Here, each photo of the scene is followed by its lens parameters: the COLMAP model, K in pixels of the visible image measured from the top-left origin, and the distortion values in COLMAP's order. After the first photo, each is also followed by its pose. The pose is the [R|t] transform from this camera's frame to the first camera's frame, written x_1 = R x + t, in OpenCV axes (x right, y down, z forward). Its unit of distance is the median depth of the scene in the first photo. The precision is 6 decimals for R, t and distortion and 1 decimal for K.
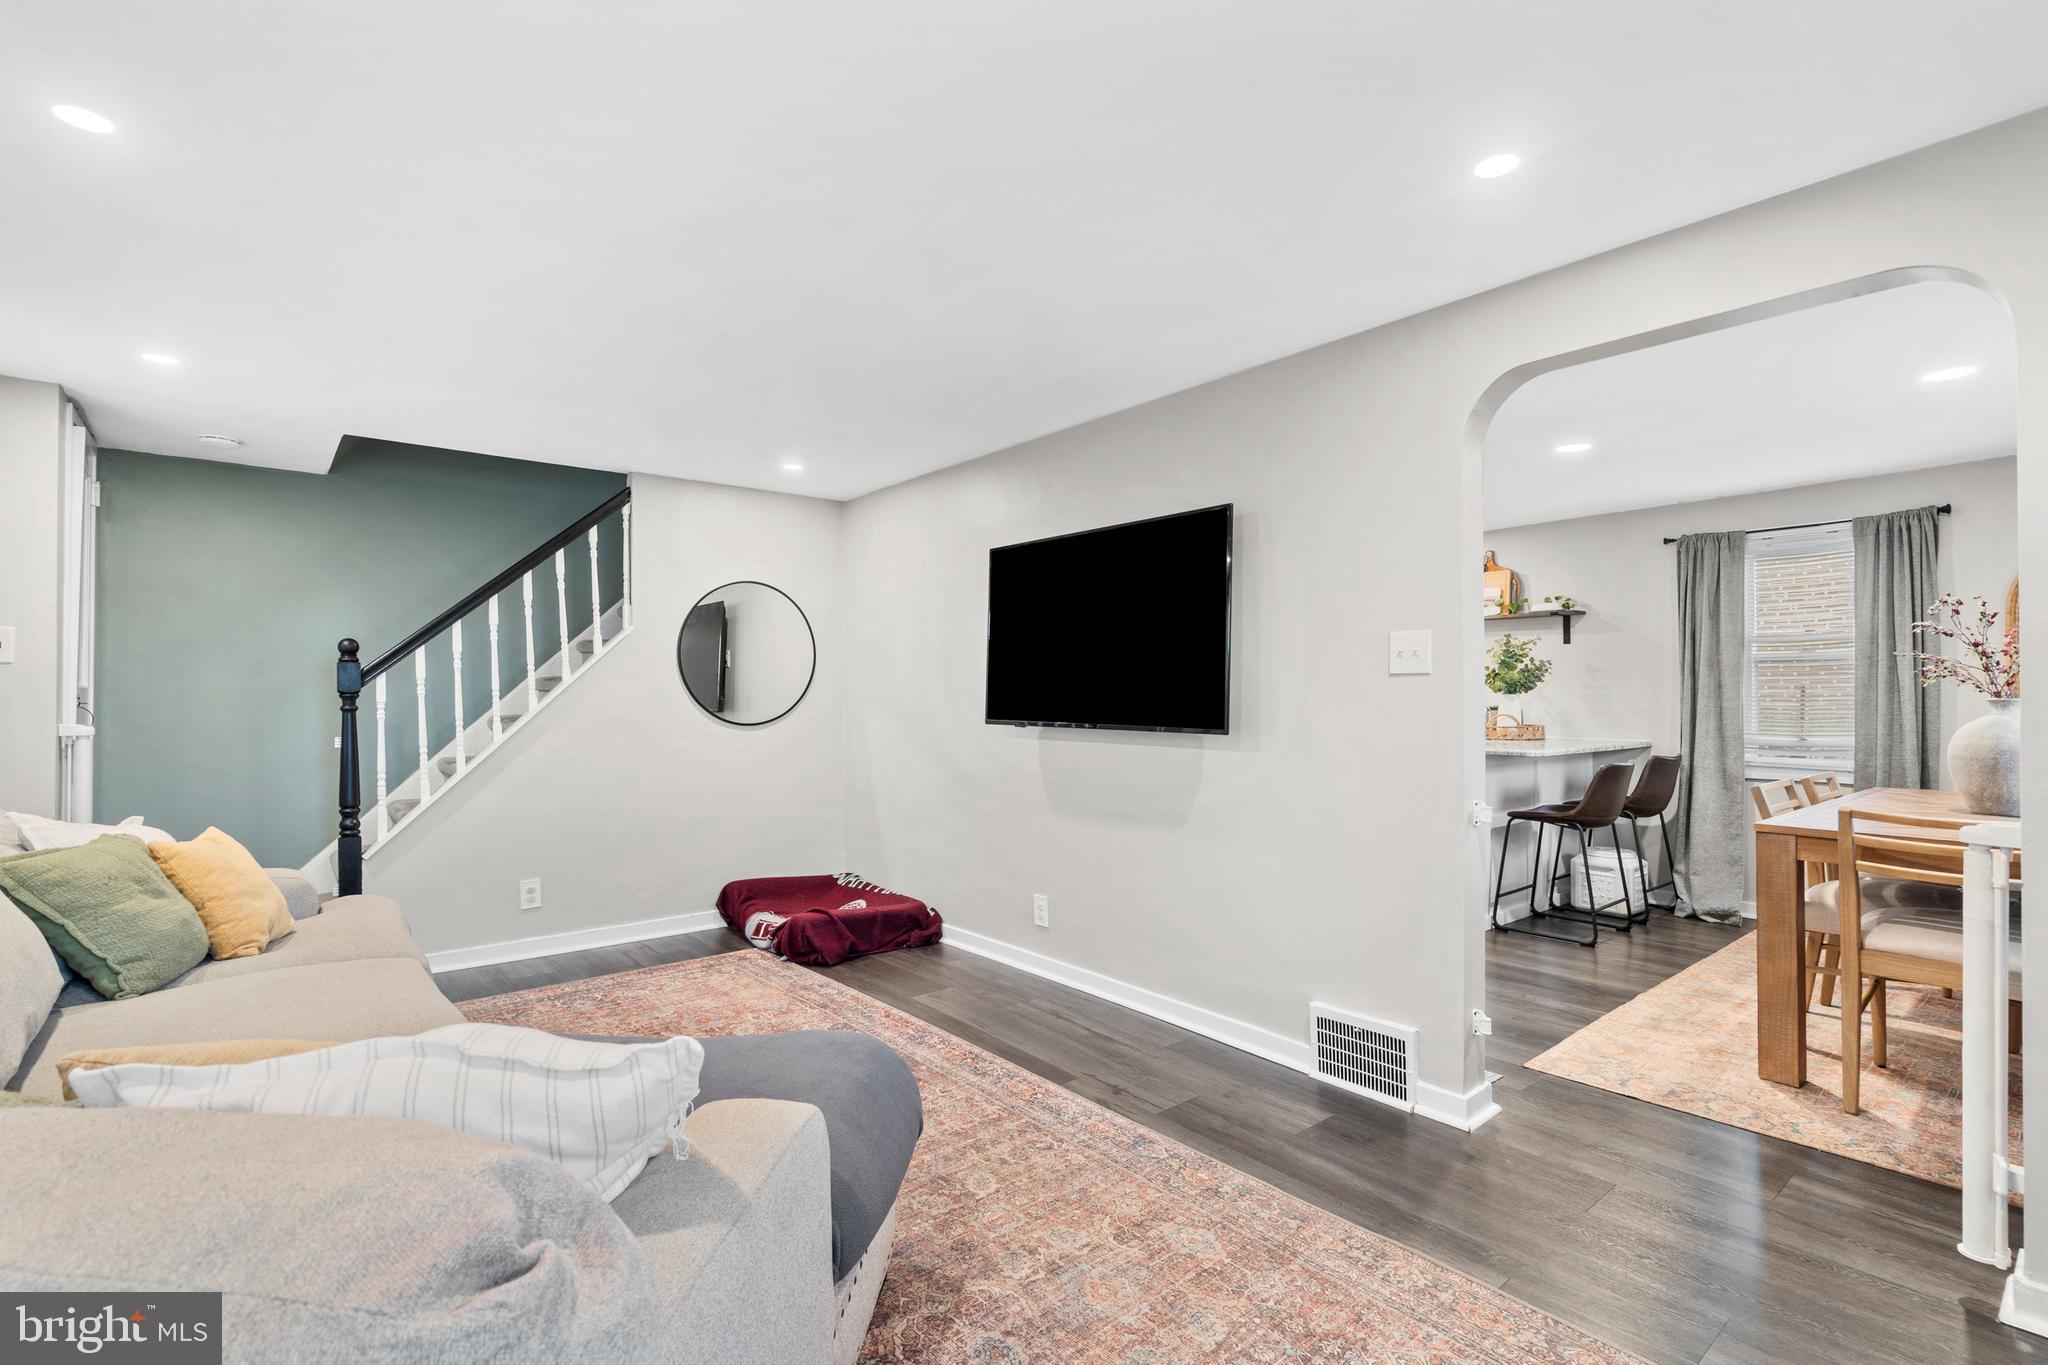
lens RADIAL K [[942.6, 0, 1026.9], [0, 942.6, 691.8], [0, 0, 1]] dist [-0.000011, 0.000818]
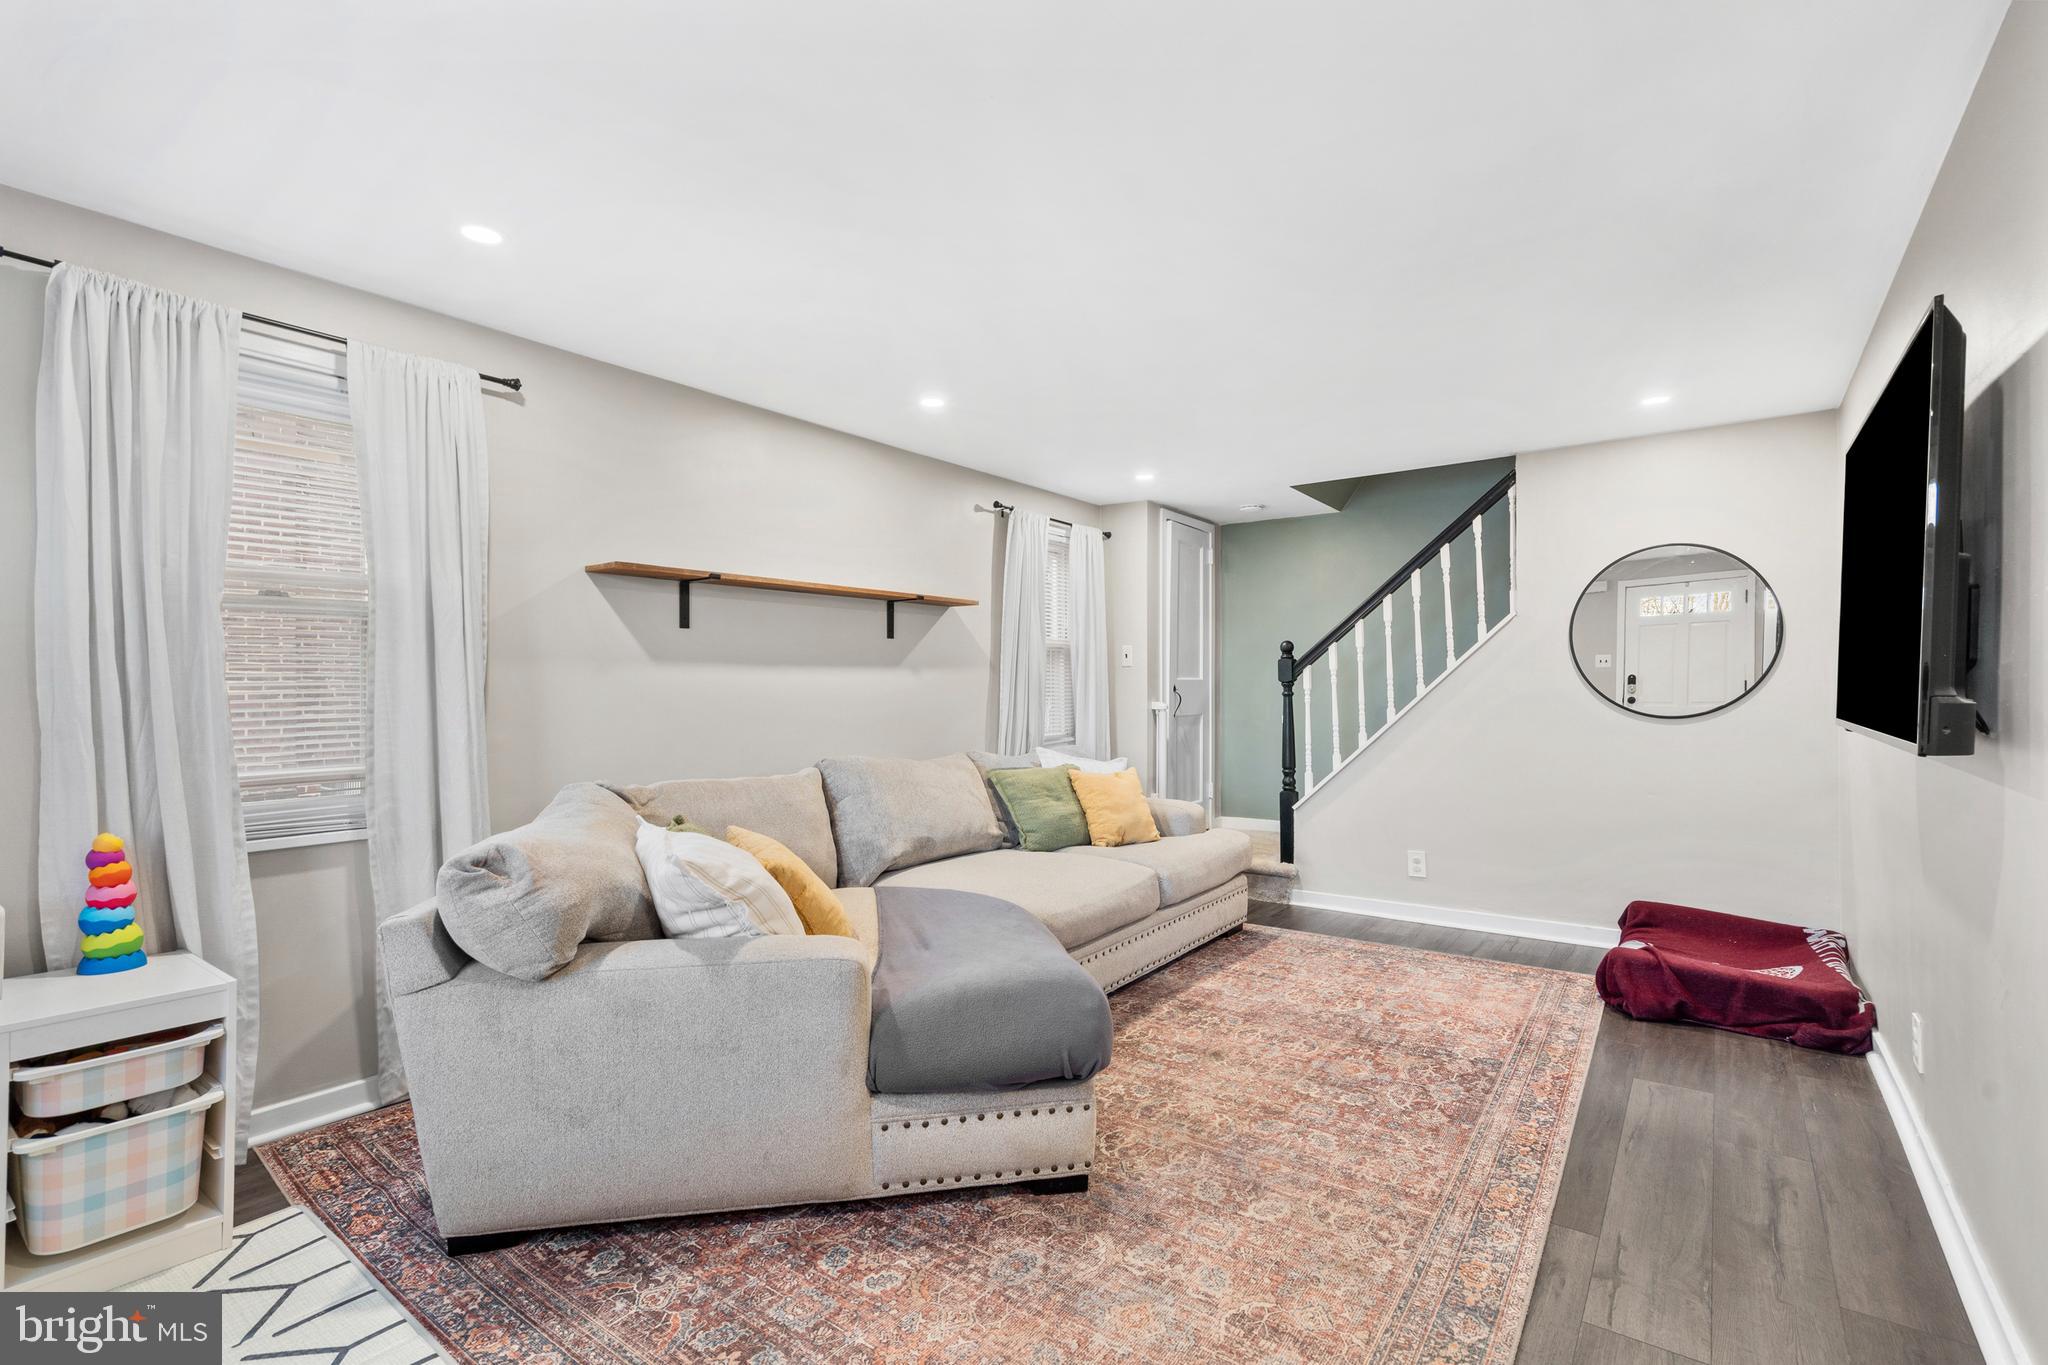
lens RADIAL K [[933.4, 0, 1020.5], [0, 933.4, 670.9], [0, 0, 1]] dist [-0.002573, 0.006230]
pose [[0.246413, -0.016474, -0.969025, 0.468311], [0.010016, 0.999845, -0.014451, 0.000946], [0.969113, -0.006144, 0.246540, 0.320071]]
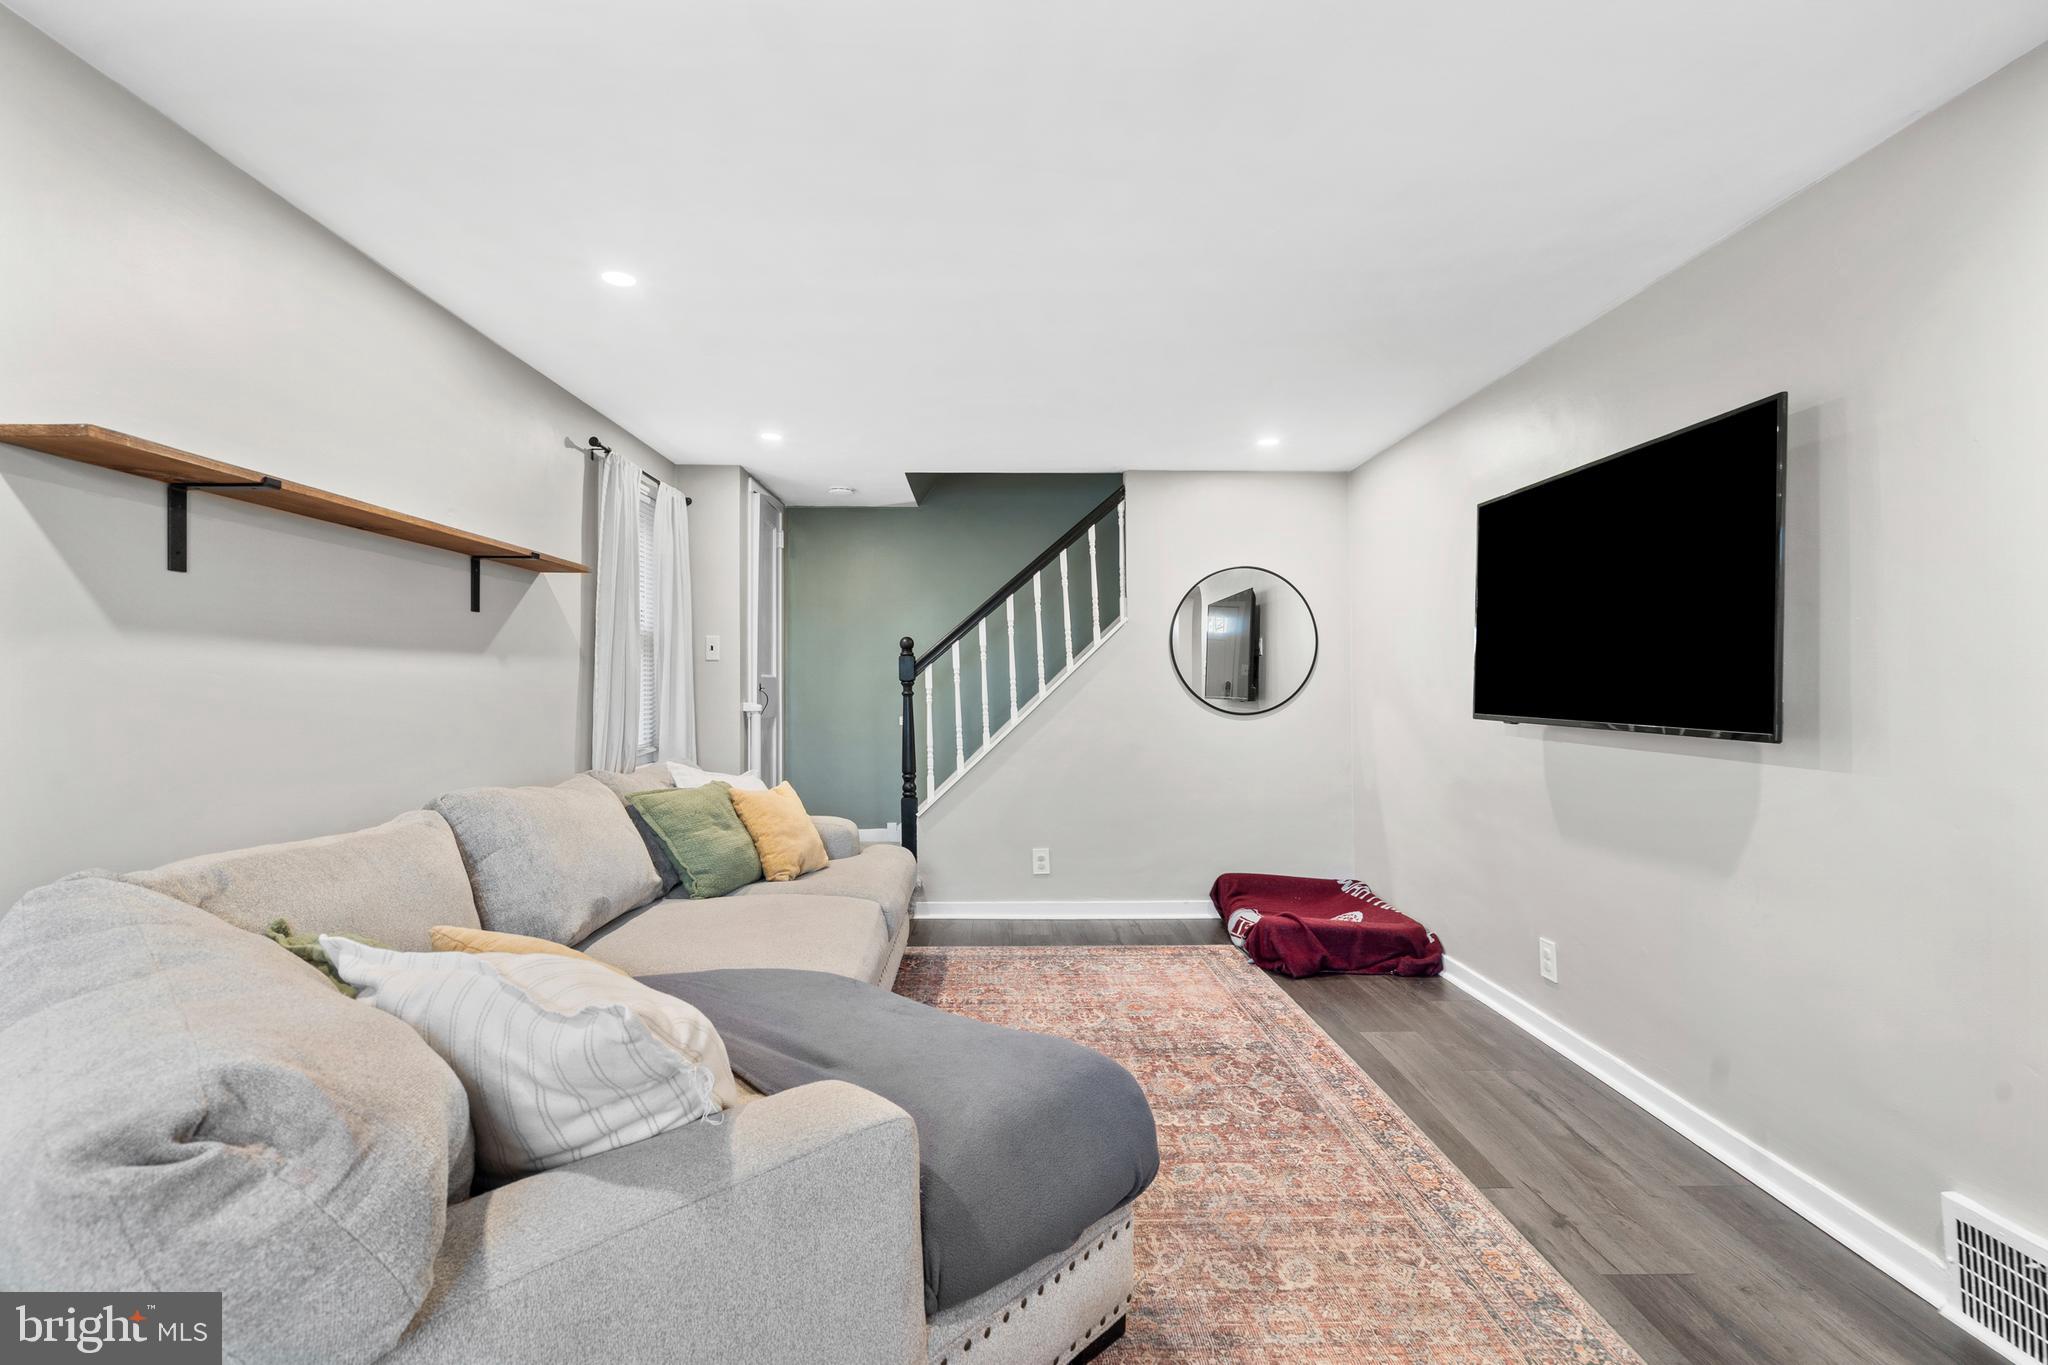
lens RADIAL K [[946.7, 0, 1012.0], [0, 946.7, 675.0], [0, 0, 1]] dist [0.000901, 0.001183]
pose [[0.781224, -0.004572, -0.624234, 0.163893], [0.000503, 0.999977, -0.006695, 0.001845], [0.624251, 0.004917, 0.781209, 0.114242]]
